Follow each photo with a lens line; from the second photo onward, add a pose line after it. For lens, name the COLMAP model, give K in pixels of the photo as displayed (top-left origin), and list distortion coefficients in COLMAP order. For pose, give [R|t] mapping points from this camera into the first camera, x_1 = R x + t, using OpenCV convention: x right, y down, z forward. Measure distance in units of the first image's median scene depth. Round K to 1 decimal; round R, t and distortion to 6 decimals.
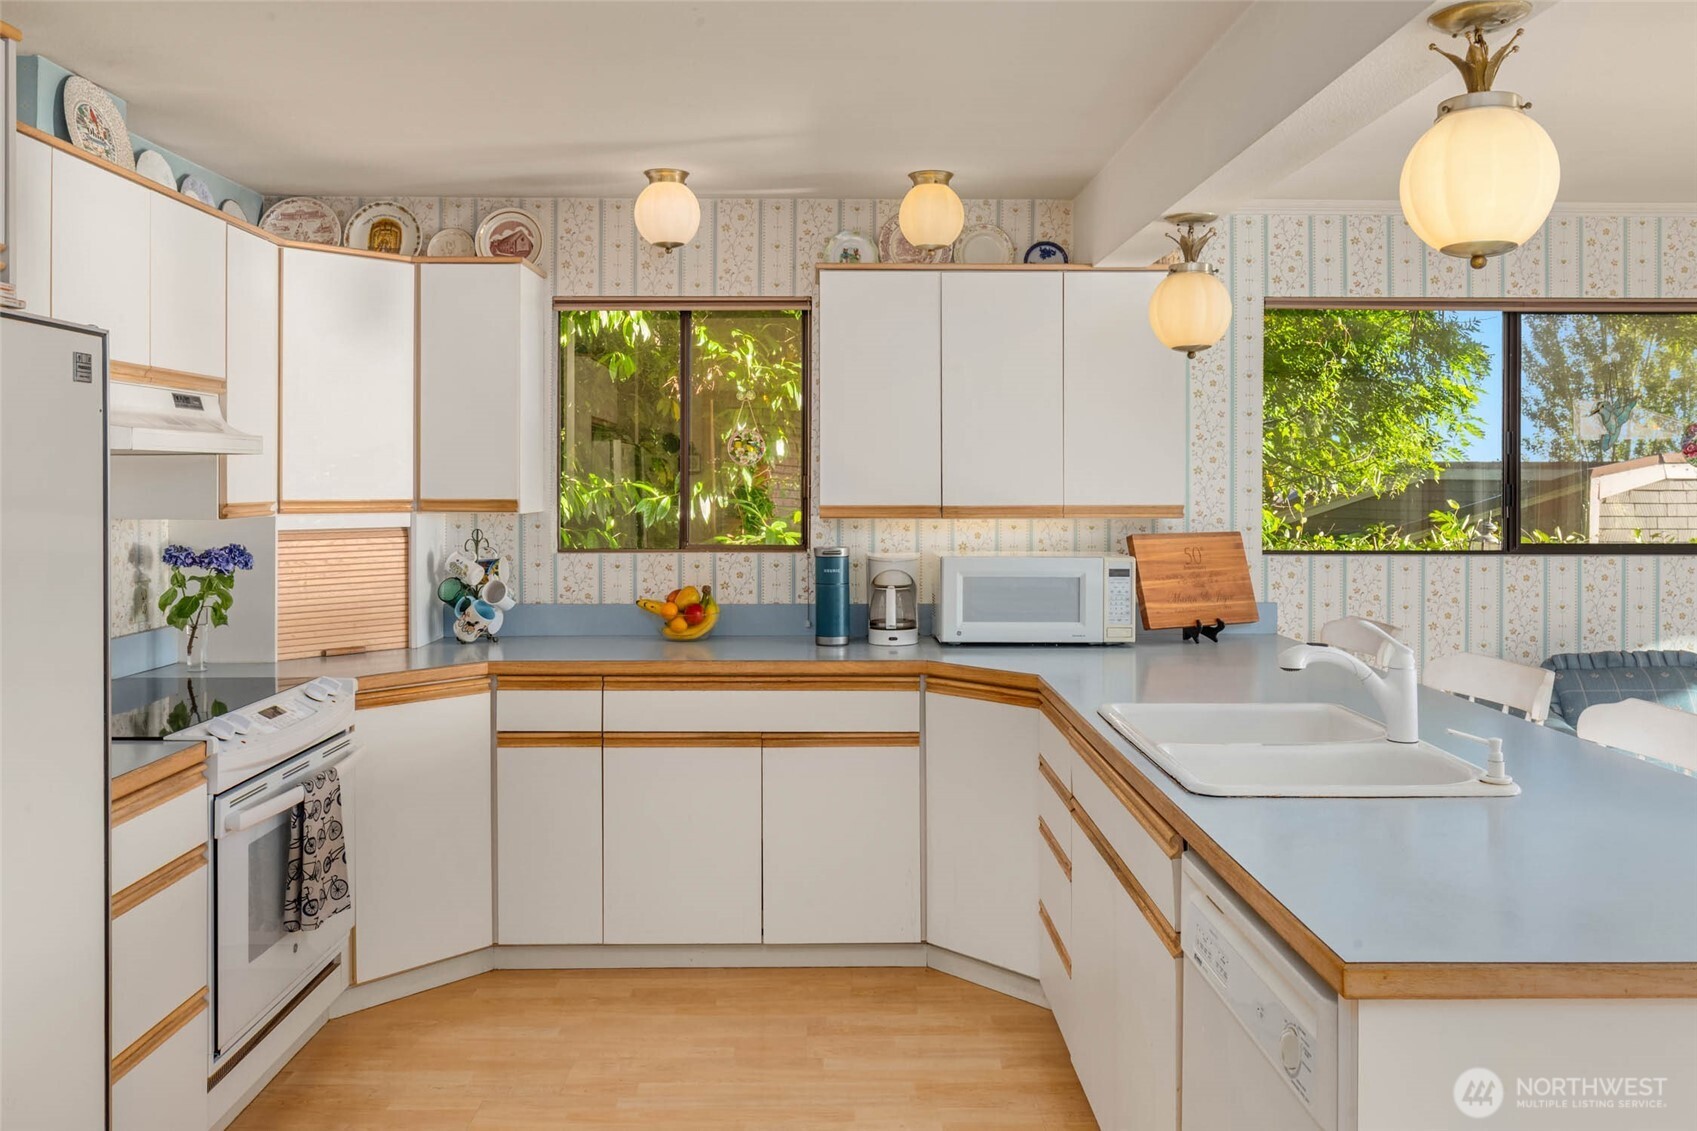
lens RADIAL K [[1053.4, 0, 848.5], [0, 1053.4, 565.5], [0, 0, 1]] dist [0.001908, 0.001460]
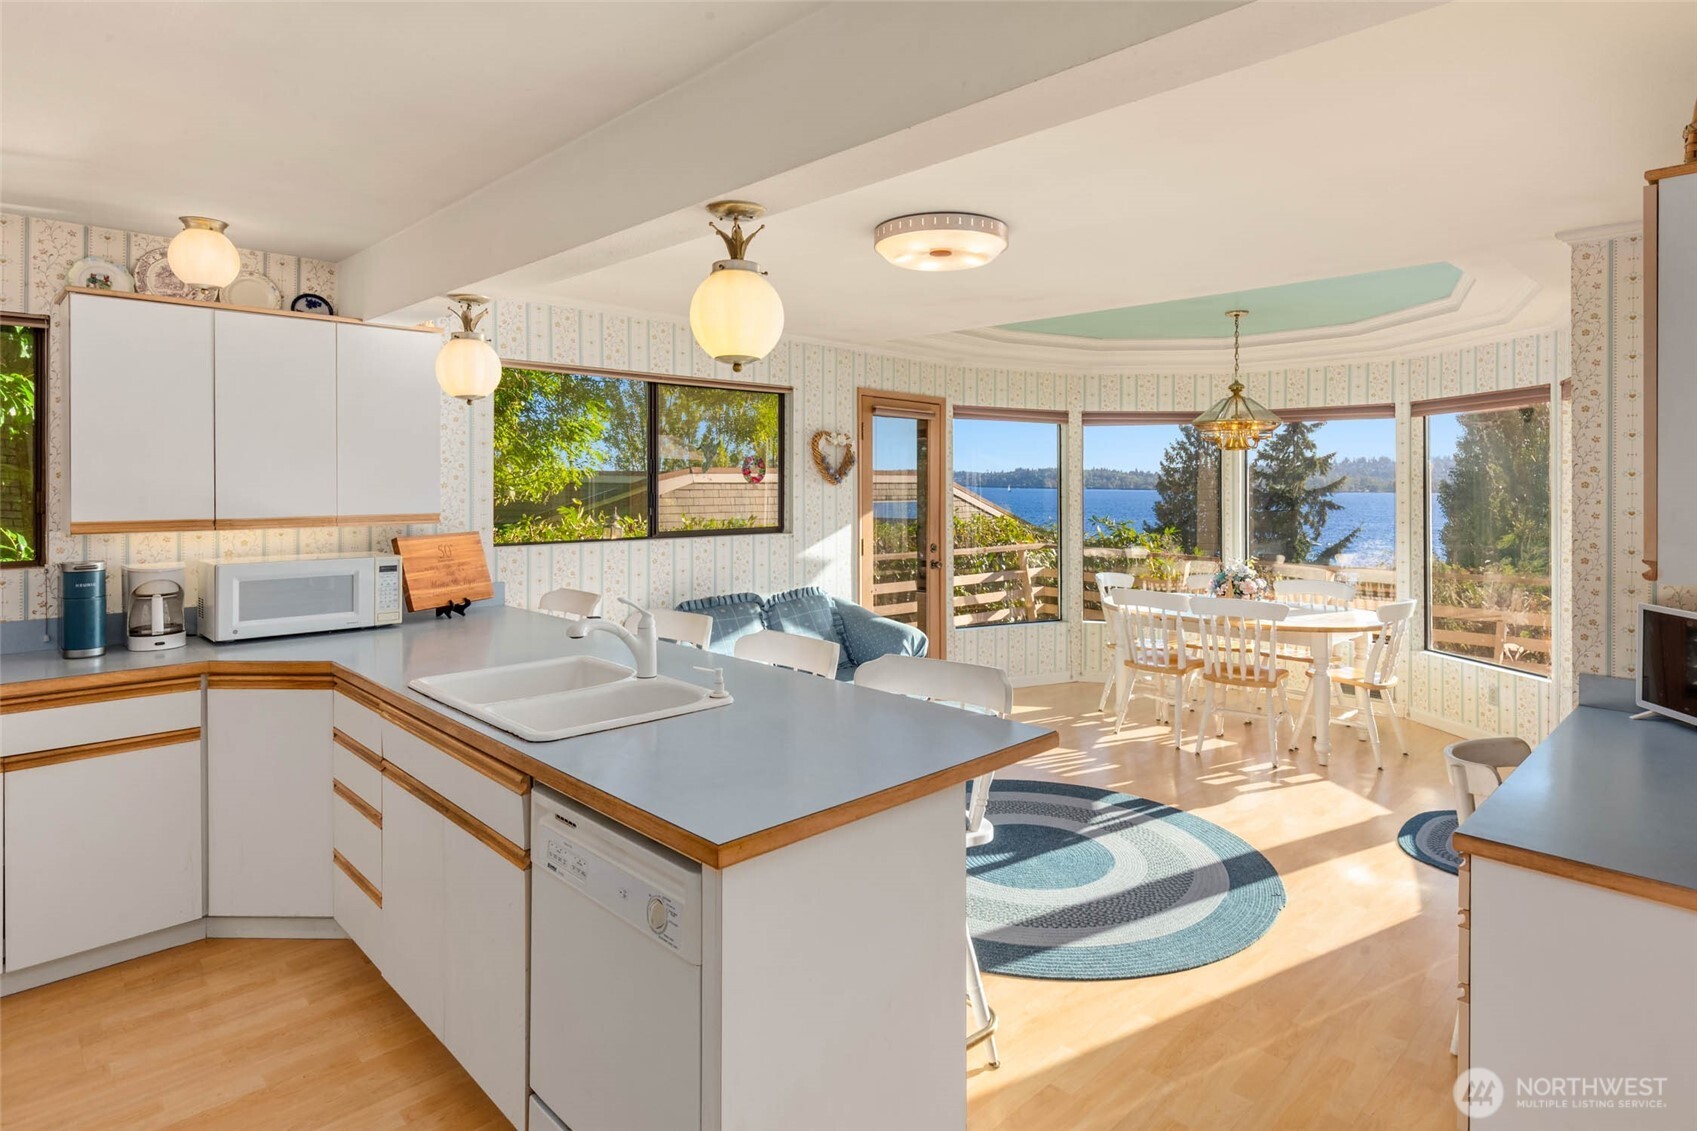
lens RADIAL K [[787.2, 0, 848.5], [0, 787.2, 565.5], [0, 0, 1]] dist [0.001738, 0.000466]
pose [[0.796889, -0.052450, 0.601845, 0.120212], [0.061110, 0.998113, 0.006070, 0.027936], [-0.601027, 0.031942, 0.798590, -0.059172]]
